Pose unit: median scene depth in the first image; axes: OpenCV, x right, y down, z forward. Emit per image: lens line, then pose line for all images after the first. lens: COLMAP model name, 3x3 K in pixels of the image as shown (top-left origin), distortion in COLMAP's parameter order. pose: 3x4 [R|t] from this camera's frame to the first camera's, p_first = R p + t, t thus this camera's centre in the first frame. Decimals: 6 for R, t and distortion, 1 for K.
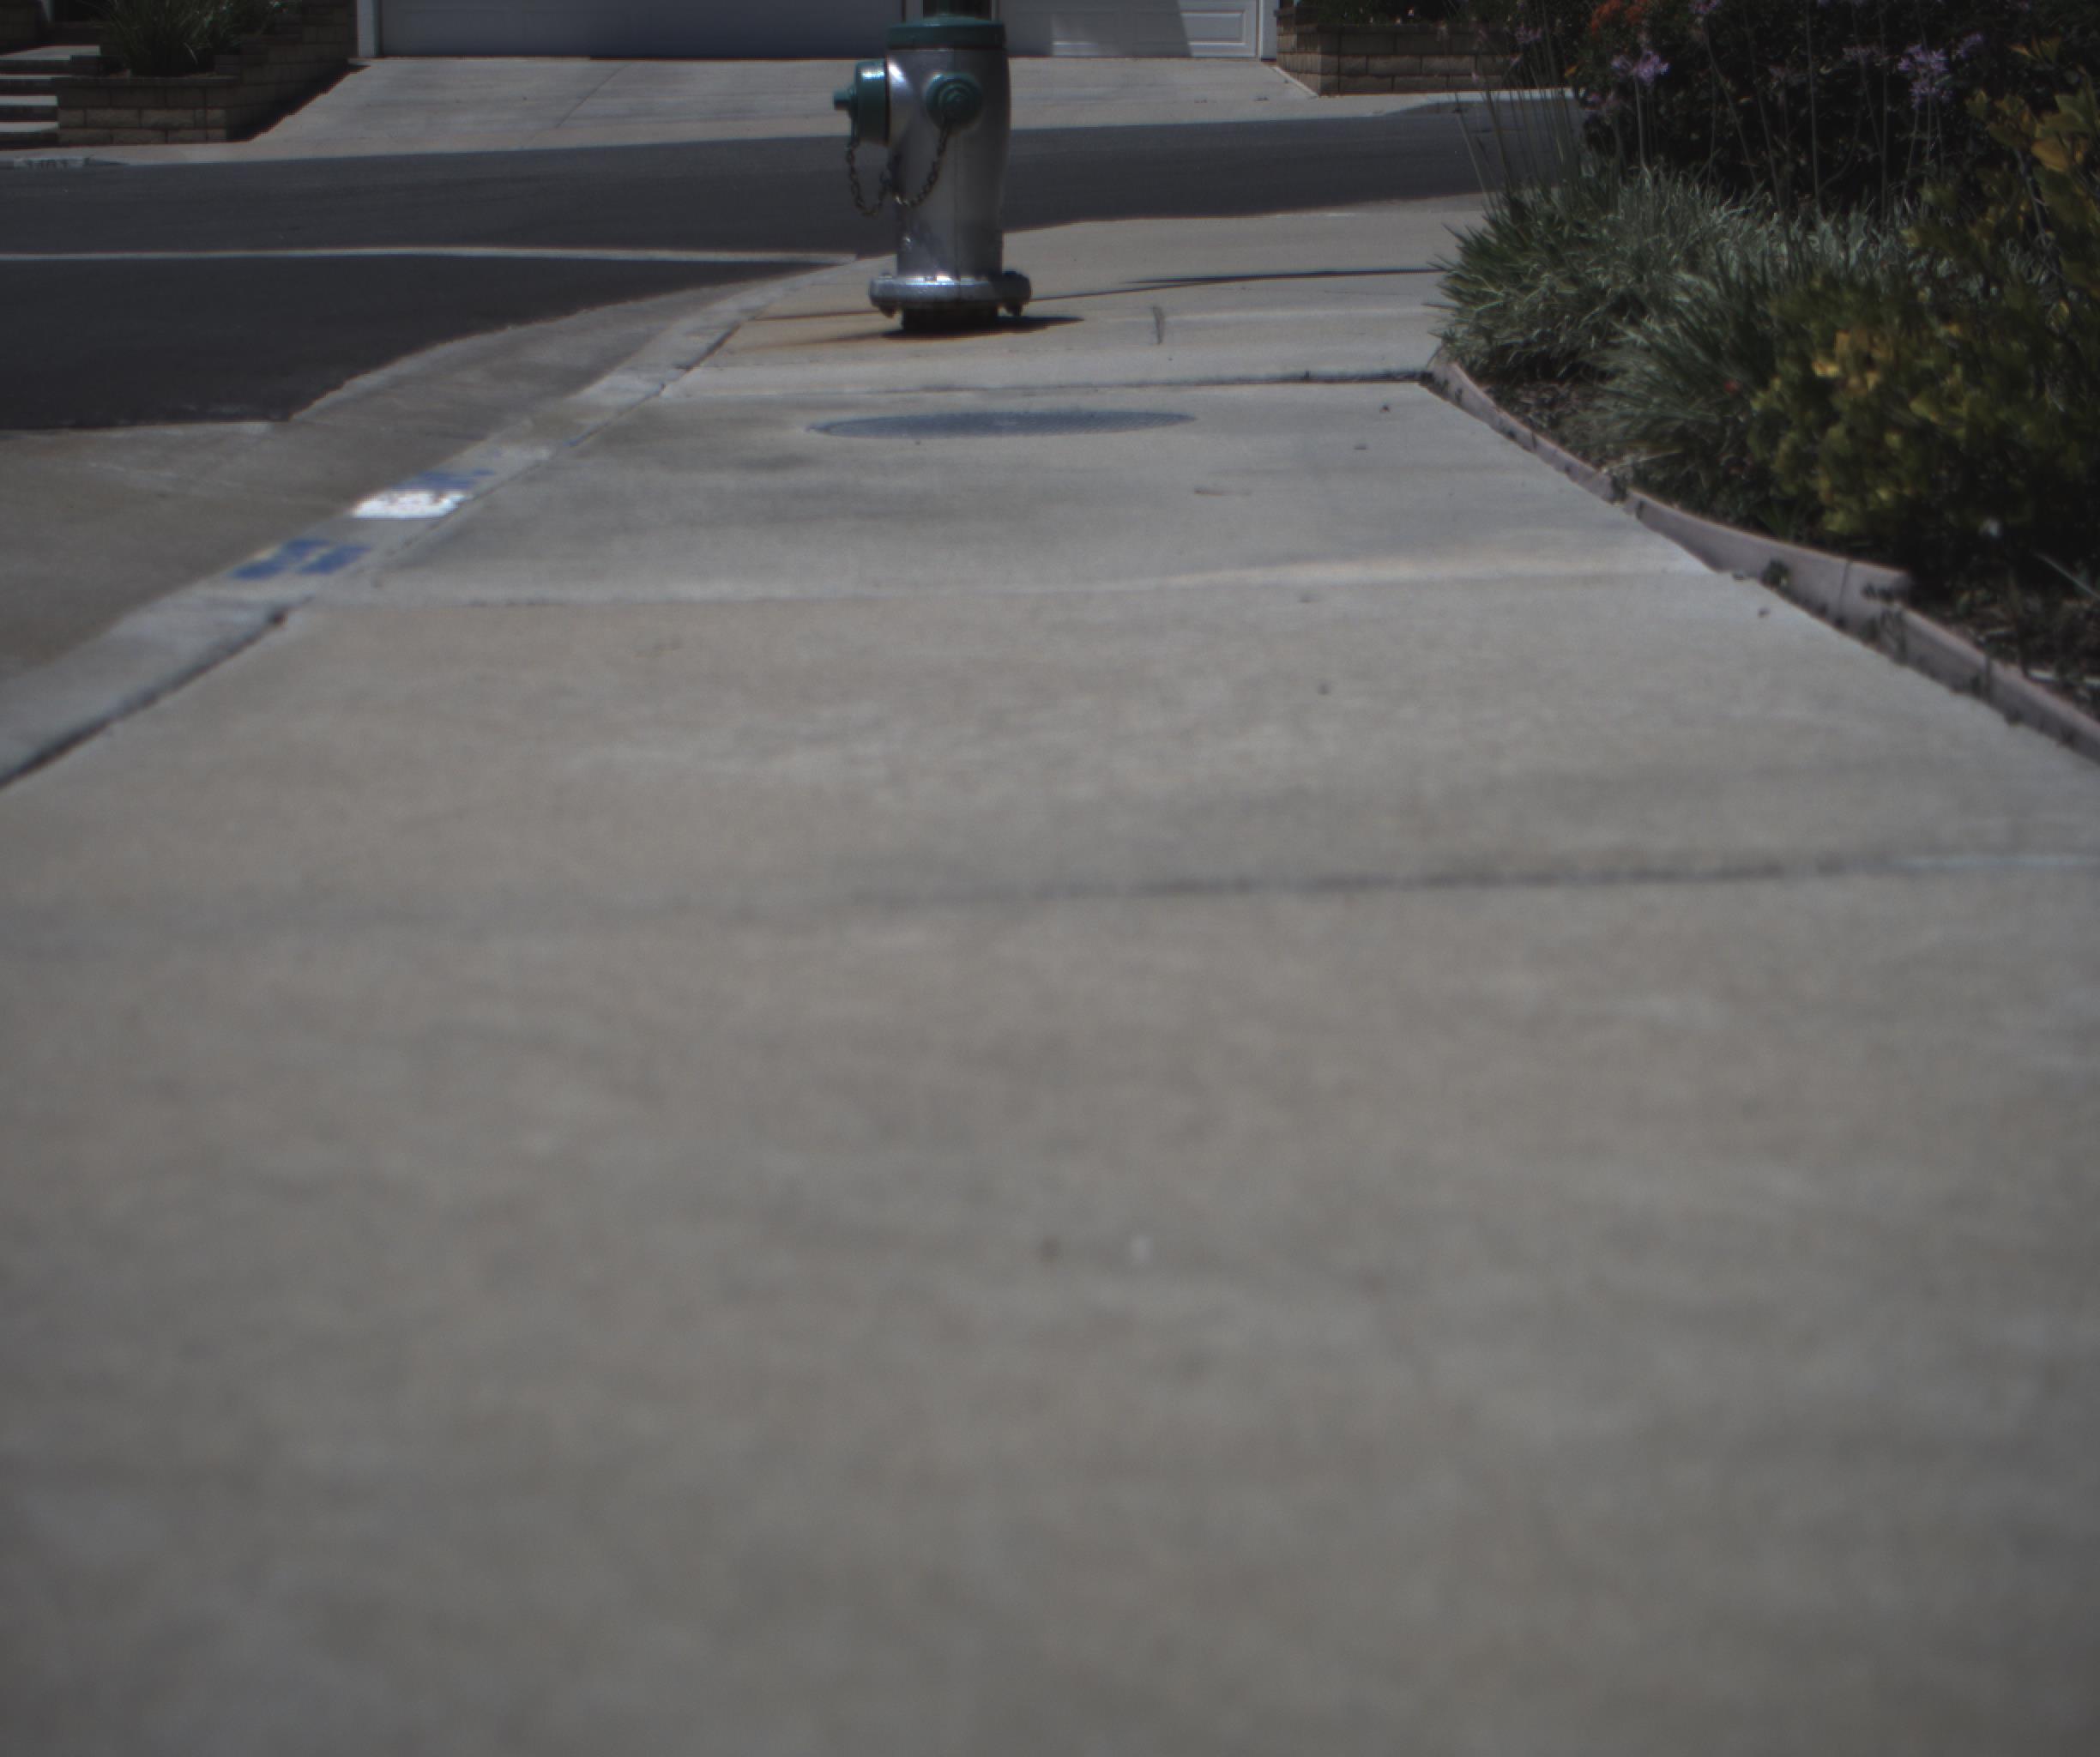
lens RADIAL K [[3971.5, 0, 1030.1], [0, 3971.5, 872.7], [0, 0, 1]] dist [-0.181864, 0.955914]
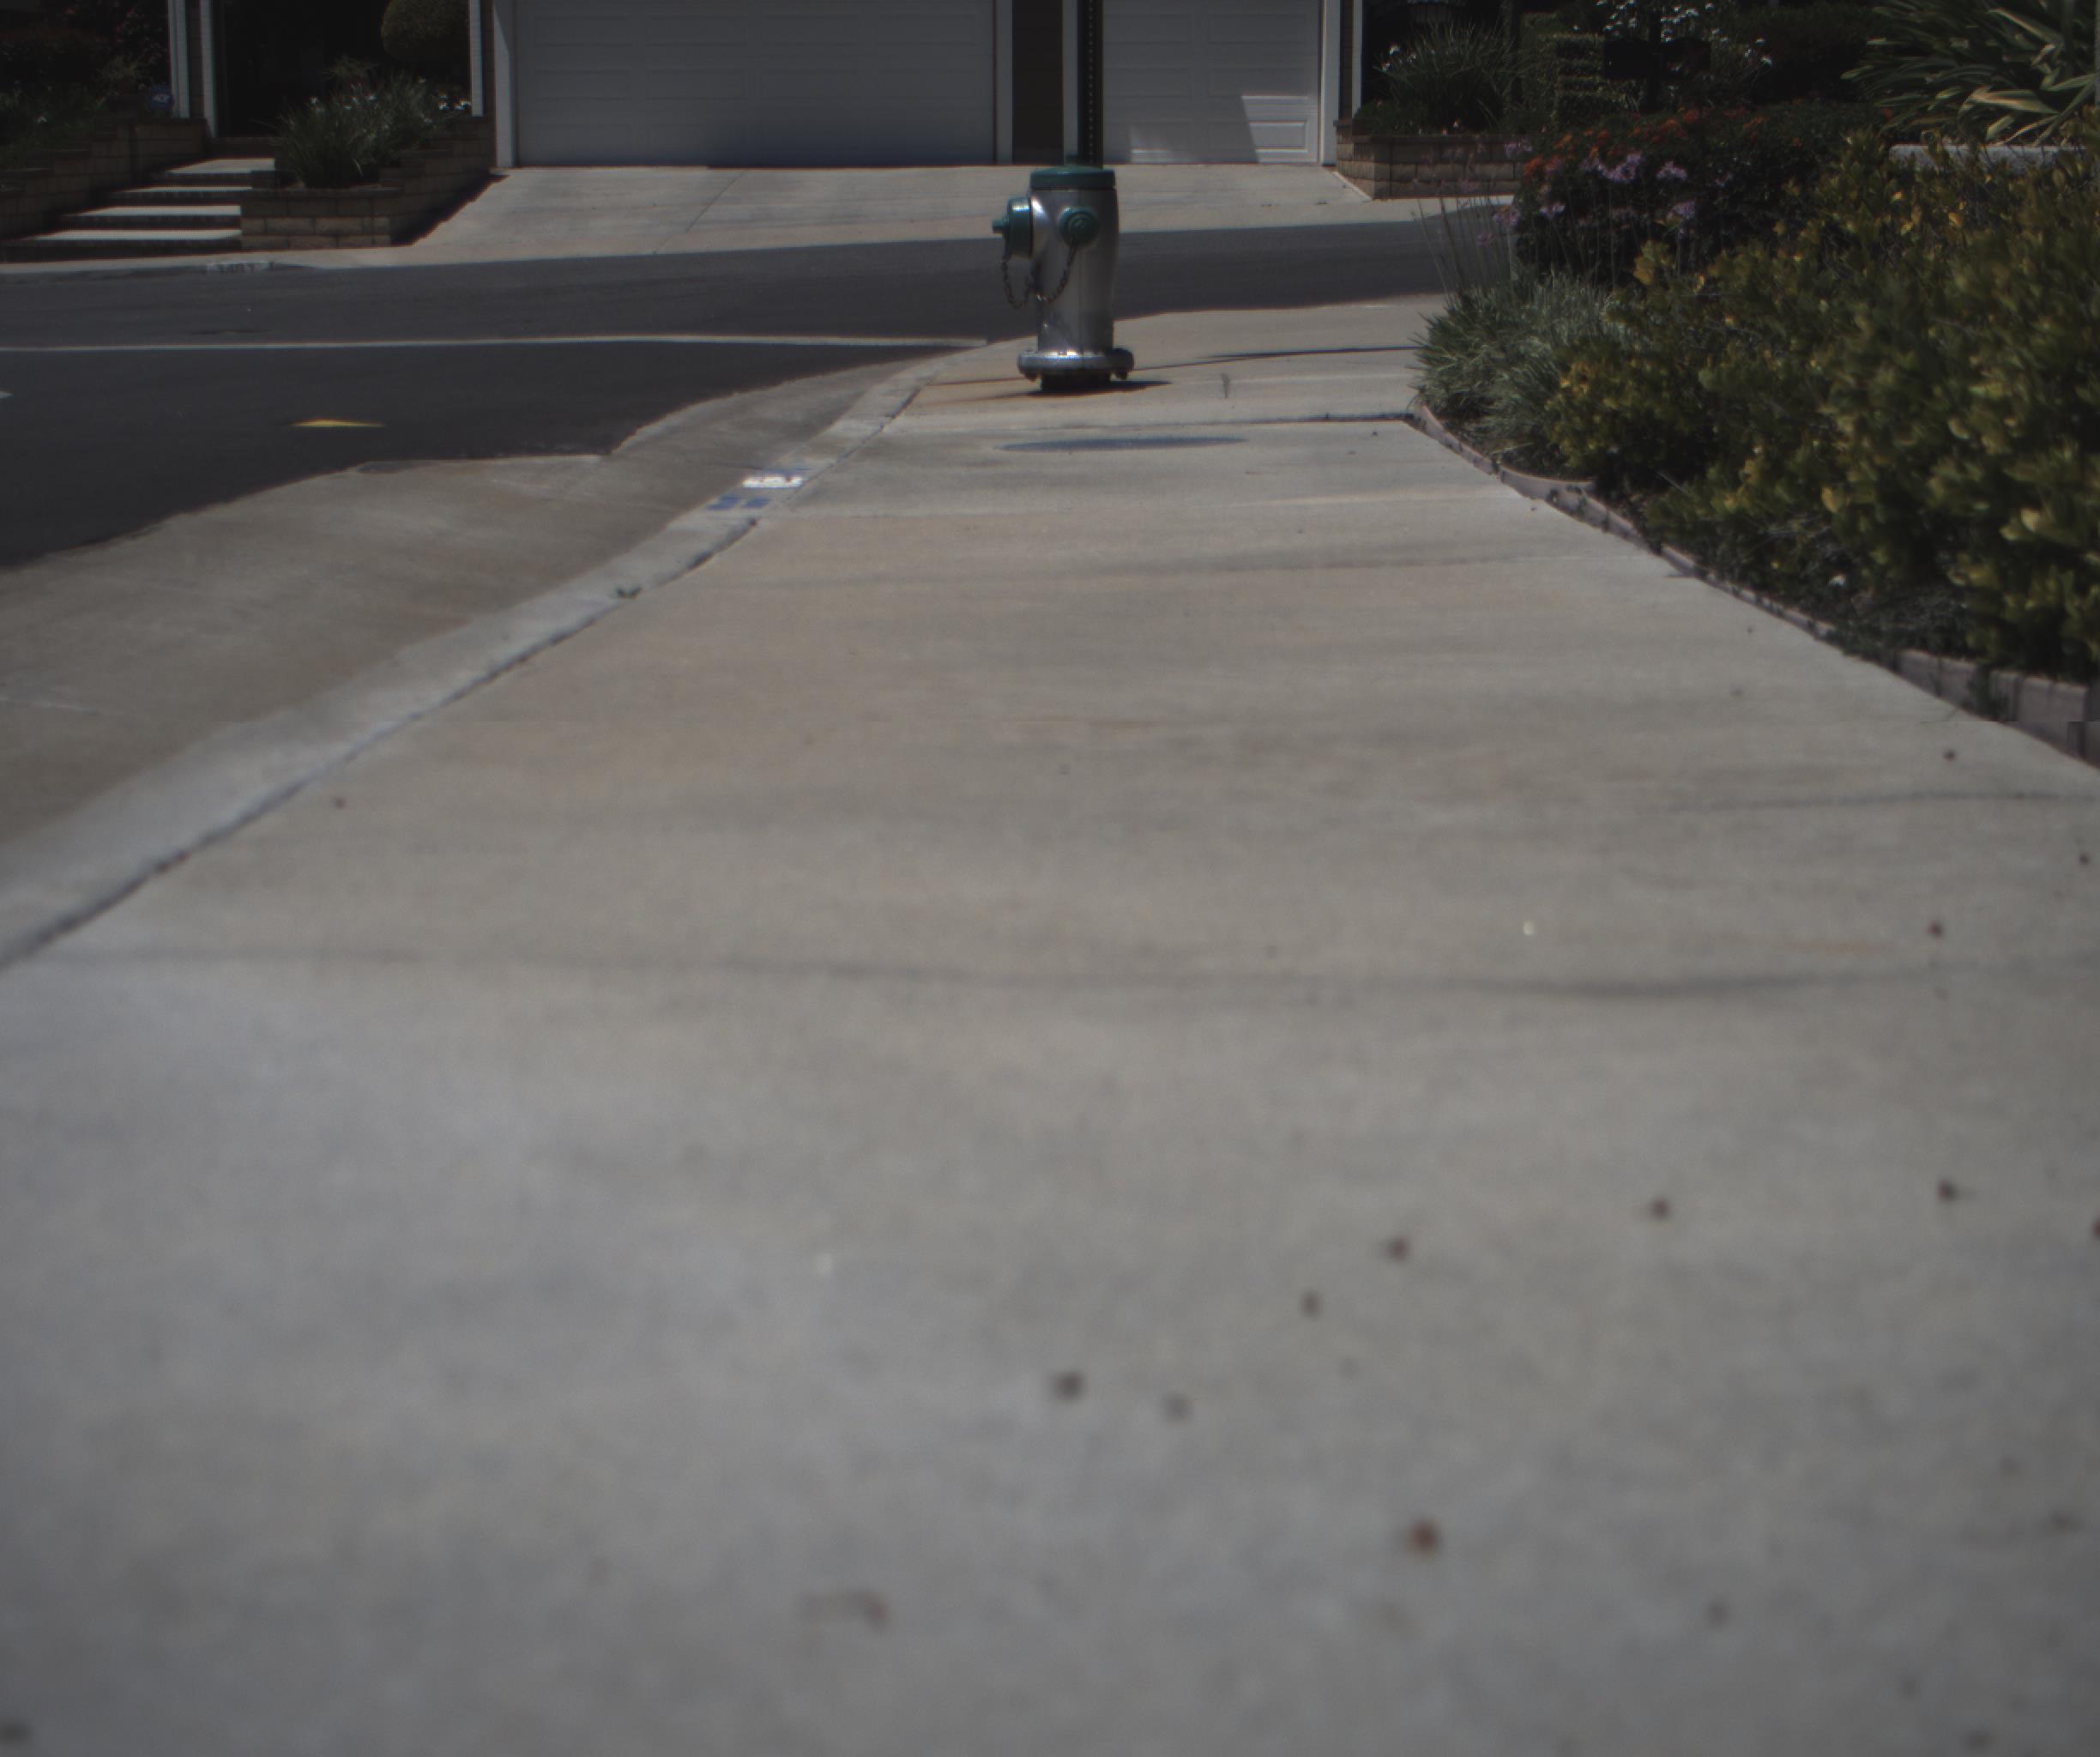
lens RADIAL K [[3971.5, 0, 1030.1], [0, 3971.5, 872.7], [0, 0, 1]] dist [-0.181864, 0.955914]
pose [[0.999824, -0.002522, -0.018609, -0.010340], [0.002089, 0.999727, -0.023264, 0.061878], [0.018663, 0.023221, 0.999556, -0.370775]]
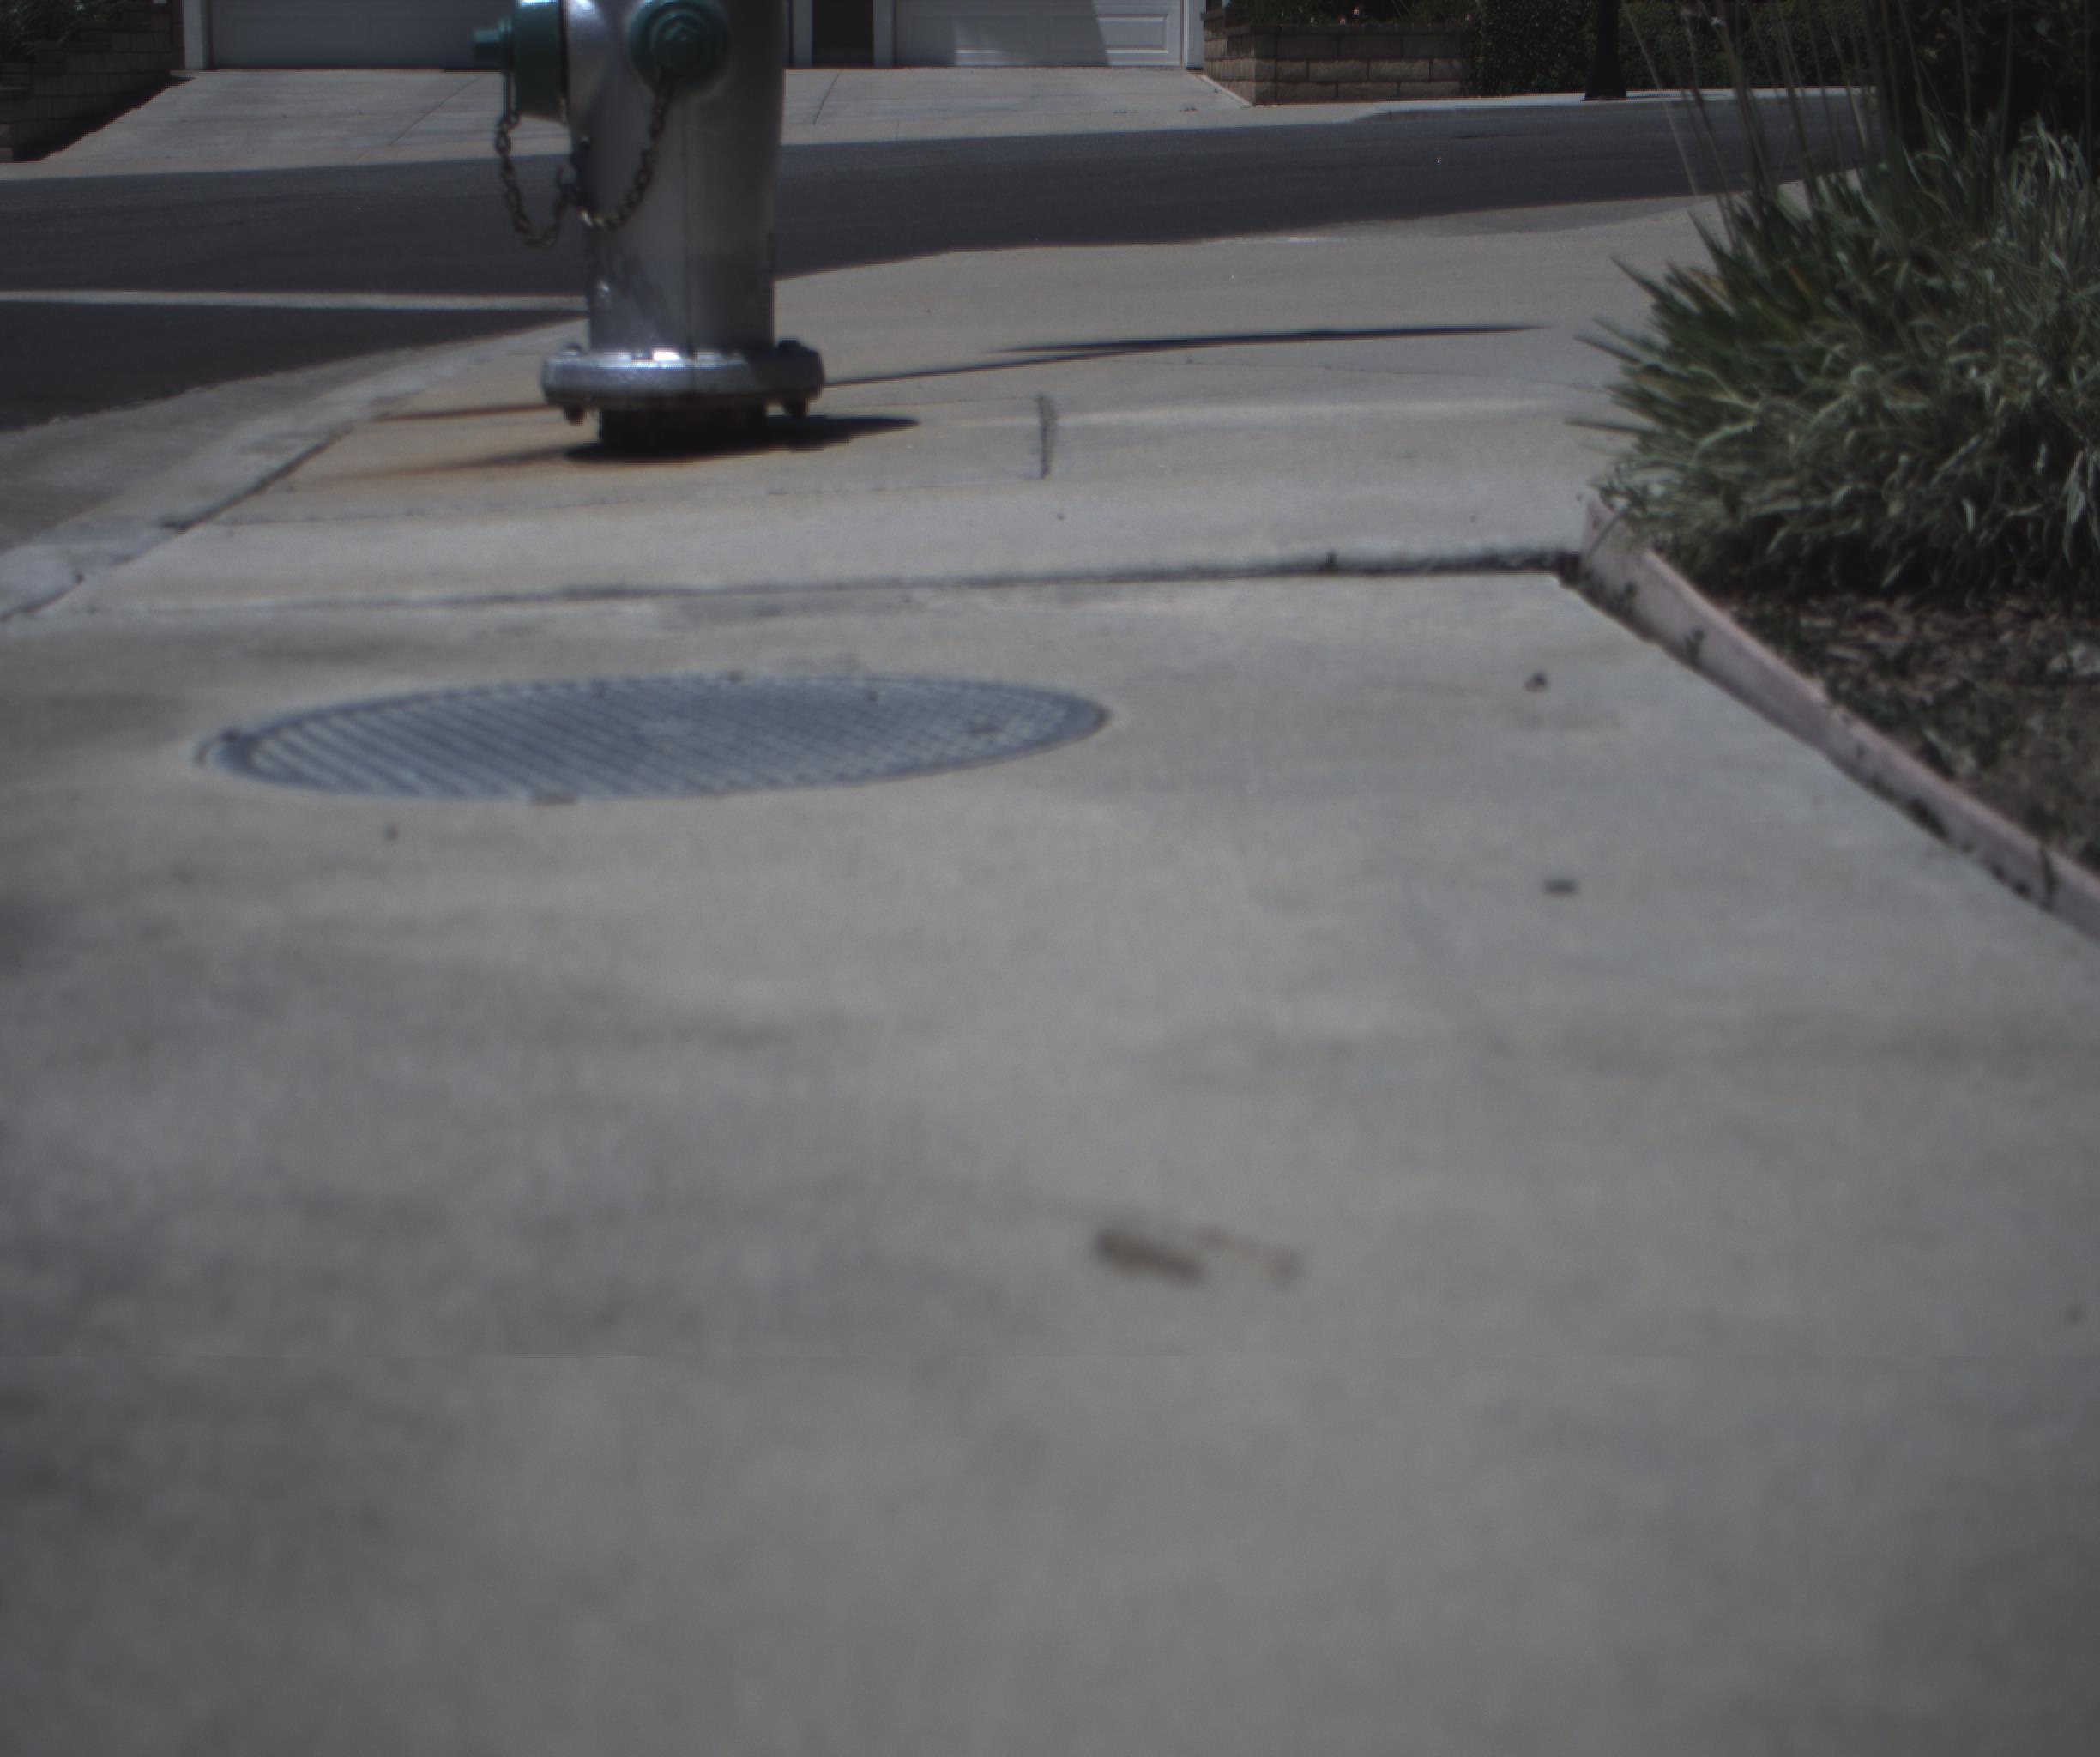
lens RADIAL K [[3971.5, 0, 1030.1], [0, 3971.5, 872.7], [0, 0, 1]] dist [-0.181864, 0.955914]
pose [[0.999797, -0.006924, 0.018908, 0.018018], [0.007046, 0.999955, -0.006392, -0.067721], [-0.018863, 0.006524, 0.999801, 0.405918]]
